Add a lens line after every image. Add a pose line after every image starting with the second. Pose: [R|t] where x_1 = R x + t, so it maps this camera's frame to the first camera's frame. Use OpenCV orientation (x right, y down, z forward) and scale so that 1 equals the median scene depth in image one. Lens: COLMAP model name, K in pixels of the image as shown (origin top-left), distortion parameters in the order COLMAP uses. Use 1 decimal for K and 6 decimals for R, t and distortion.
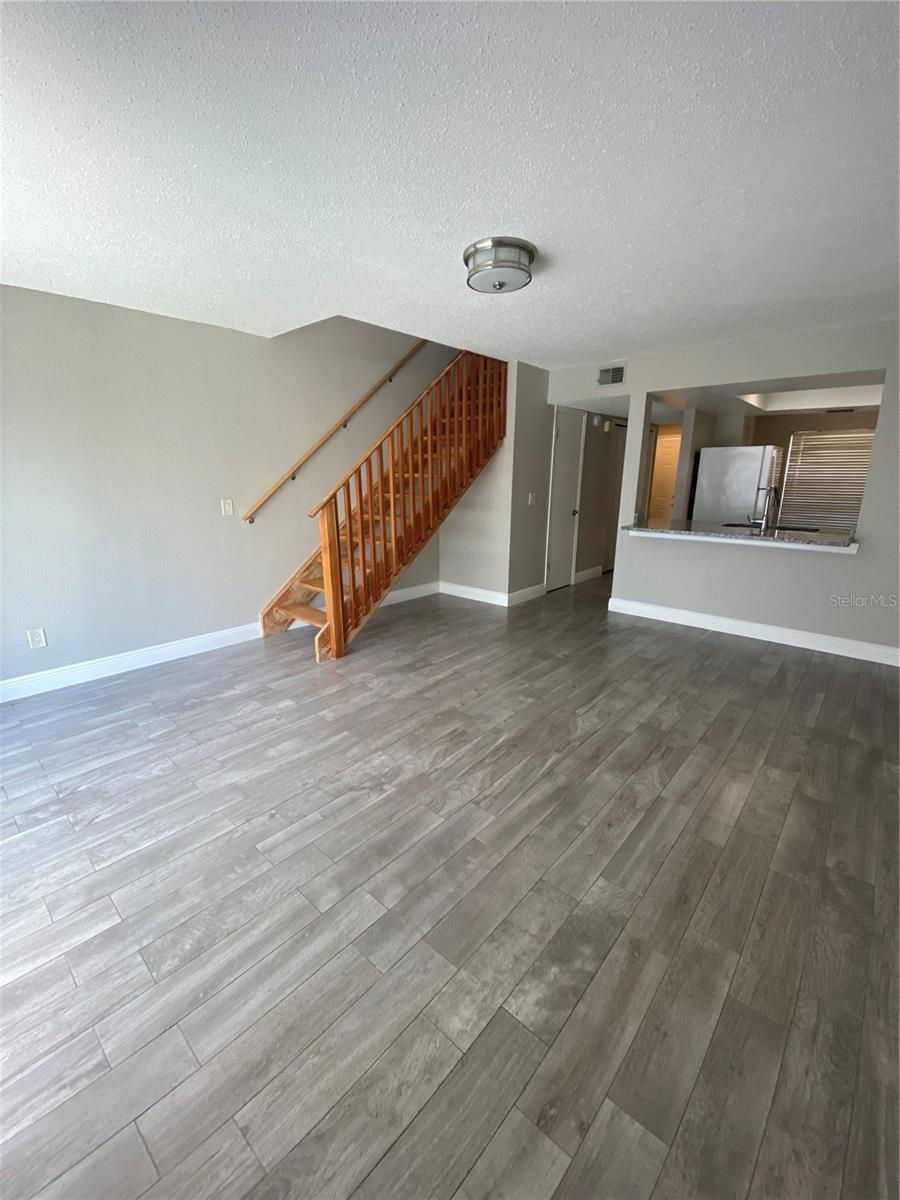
lens RADIAL K [[483.3, 0, 453.3], [0, 483.3, 596.8], [0, 0, 1]] dist [0.018991, -0.021510]
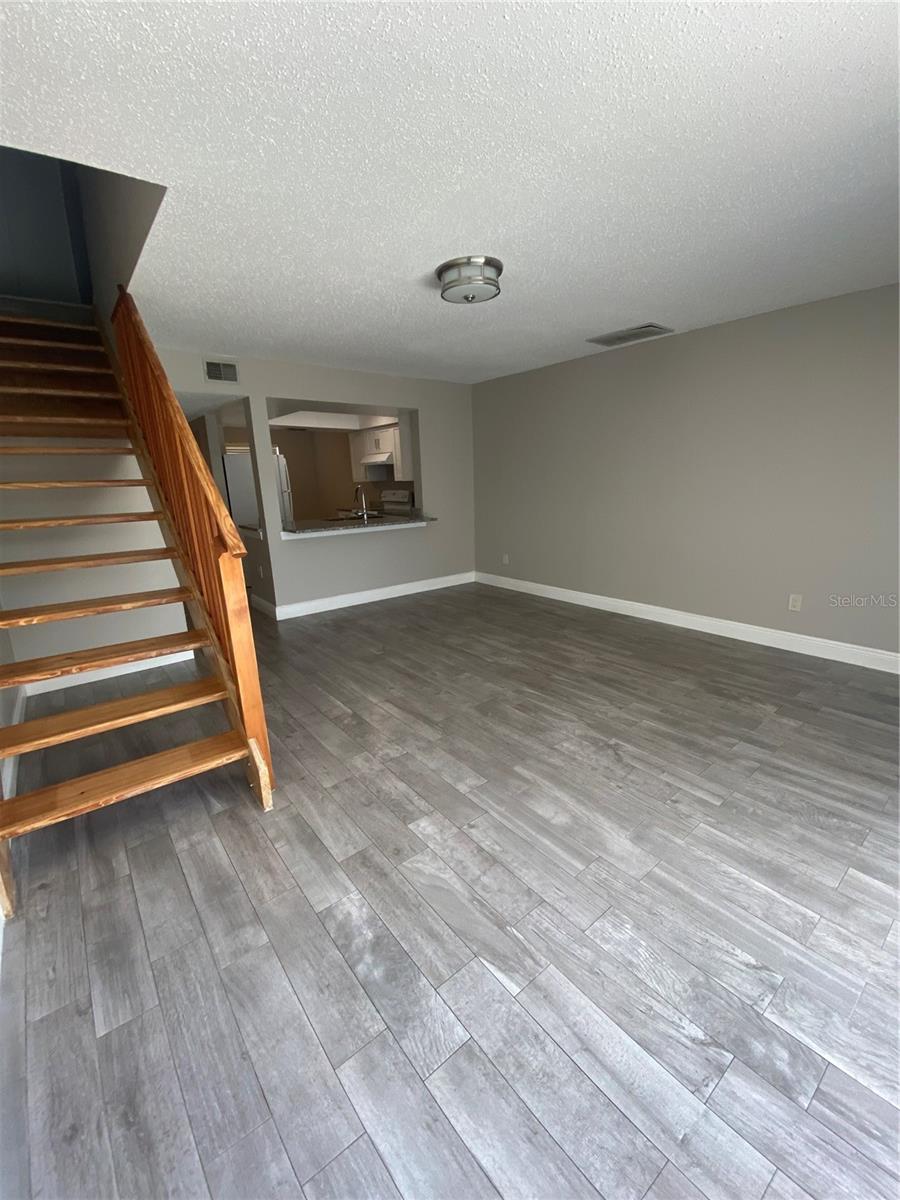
lens RADIAL K [[483.3, 0, 453.3], [0, 483.3, 596.8], [0, 0, 1]] dist [0.018991, -0.021510]
pose [[0.173892, -0.248464, 0.952905, -1.182171], [0.272726, 0.941949, 0.195838, -0.248716], [-0.946246, 0.225827, 0.231559, 0.996310]]
